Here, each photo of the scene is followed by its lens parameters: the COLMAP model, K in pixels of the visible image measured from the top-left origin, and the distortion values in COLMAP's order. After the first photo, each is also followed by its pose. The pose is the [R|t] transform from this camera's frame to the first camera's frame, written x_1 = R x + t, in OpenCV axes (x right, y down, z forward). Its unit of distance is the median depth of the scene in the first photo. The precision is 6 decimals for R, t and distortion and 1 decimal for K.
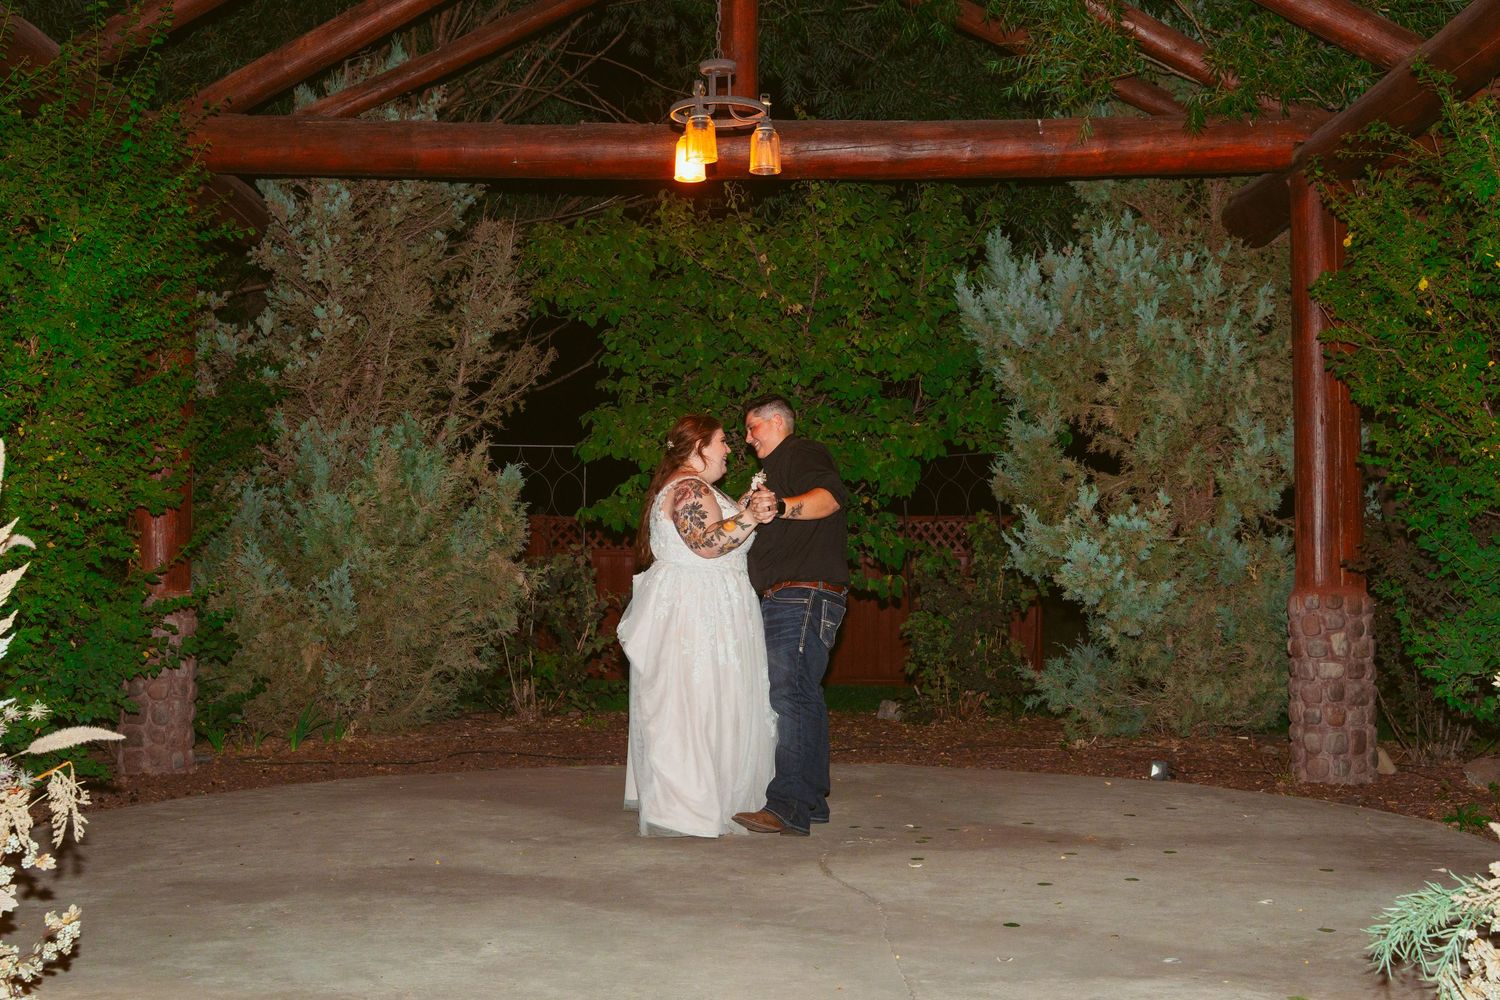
lens RADIAL K [[1576.5, 0, 737.2], [0, 1576.5, 511.6], [0, 0, 1]] dist [-0.001933, 0.018541]
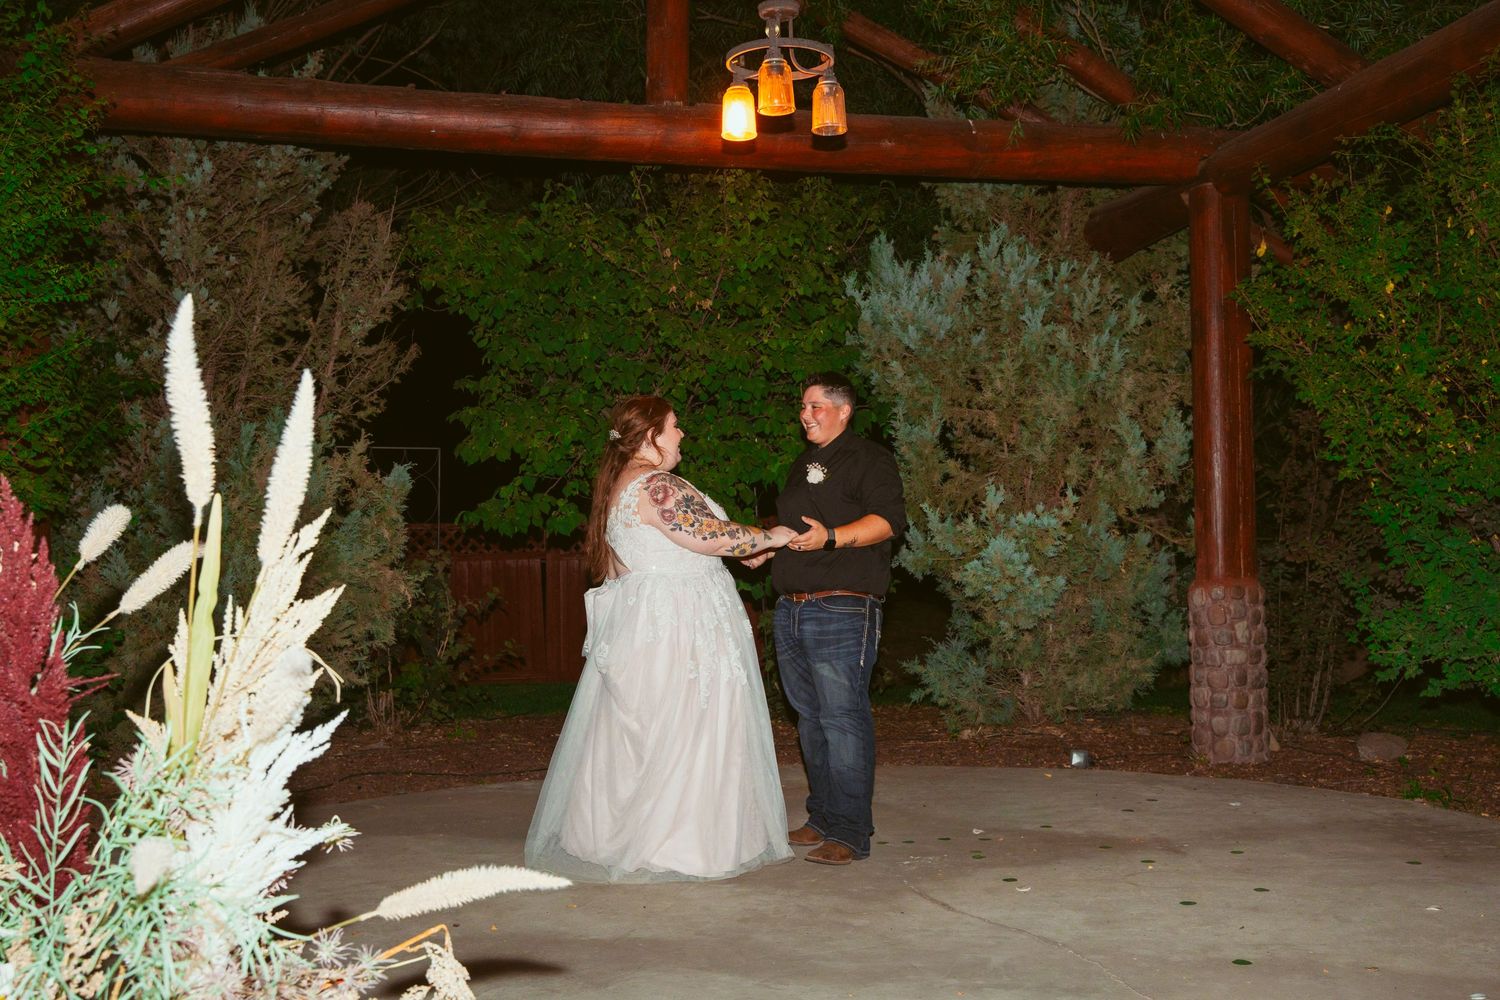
lens RADIAL K [[1378.0, 0, 753.0], [0, 1378.0, 549.8], [0, 0, 1]] dist [-0.015145, -0.002161]
pose [[0.968548, -0.014811, 0.248385, -0.148123], [0.009112, 0.999669, 0.024076, 0.002696], [-0.248660, -0.021055, 0.968362, 0.162502]]
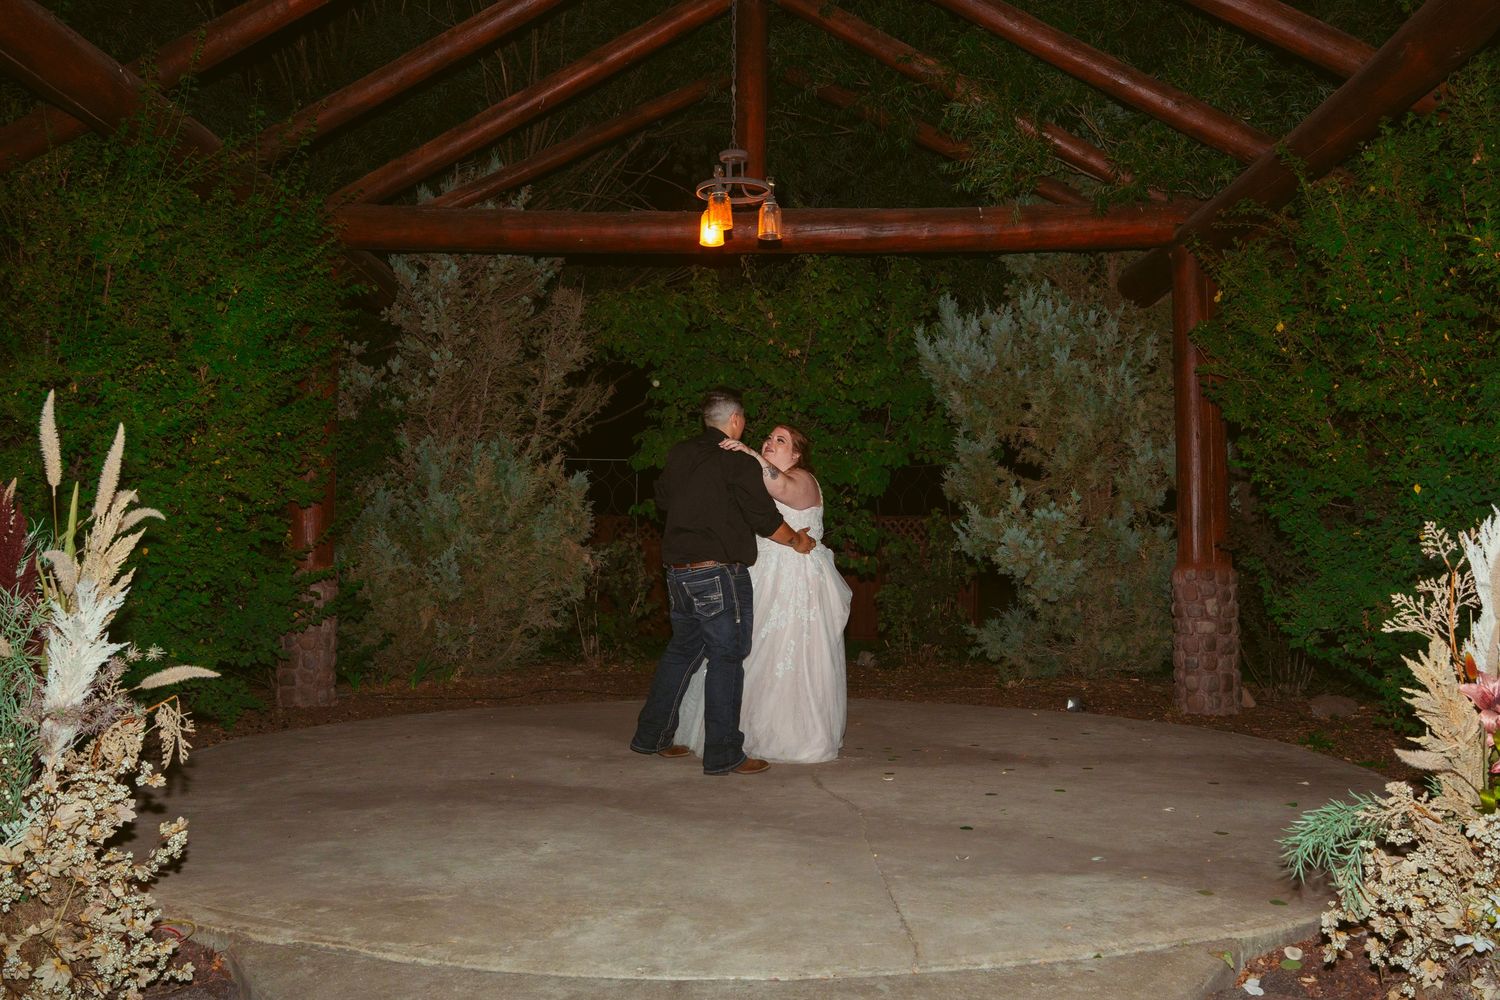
lens RADIAL K [[1137.4, 0, 750.0], [0, 1137.4, 500.0], [0, 0, 1]] dist [0.006369, -0.001131]
pose [[0.999991, -0.000157, -0.004150, 0.003420], [0.000095, 0.999886, -0.015070, 0.008452], [0.004152, 0.015070, 0.999878, 0.049424]]
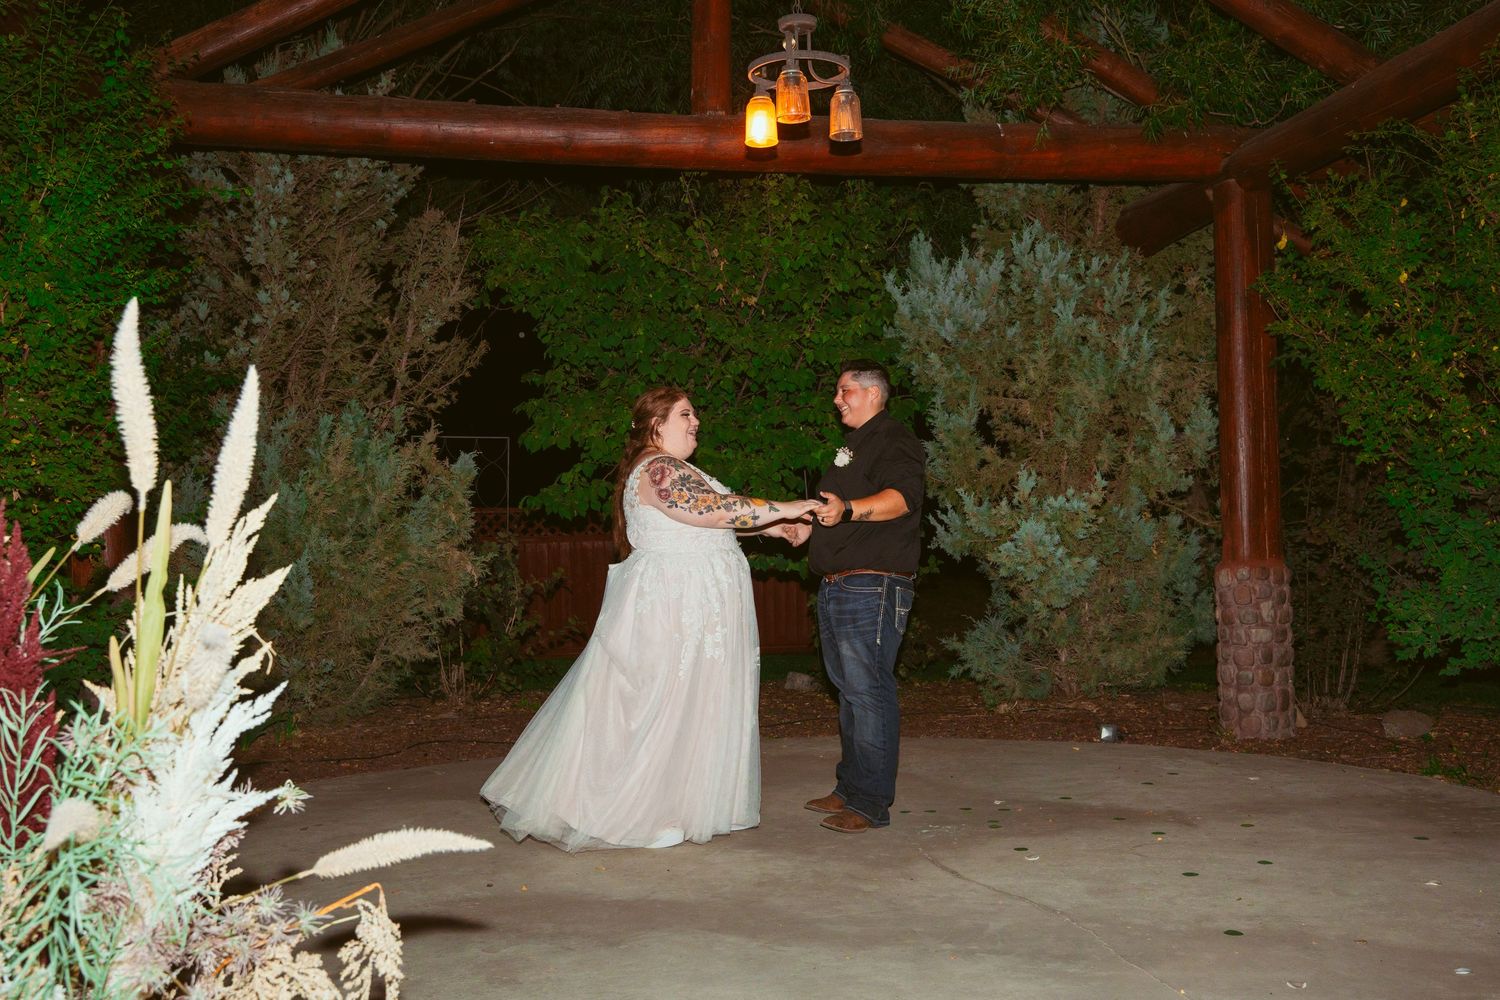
lens RADIAL K [[1302.1, 0, 755.4], [0, 1302.1, 507.4], [0, 0, 1]] dist [0.000530, -0.011194]
pose [[0.980954, -0.011508, 0.193901, -0.127087], [0.010824, 0.999931, 0.004584, 0.002890], [-0.193941, -0.002398, 0.981010, 0.157341]]
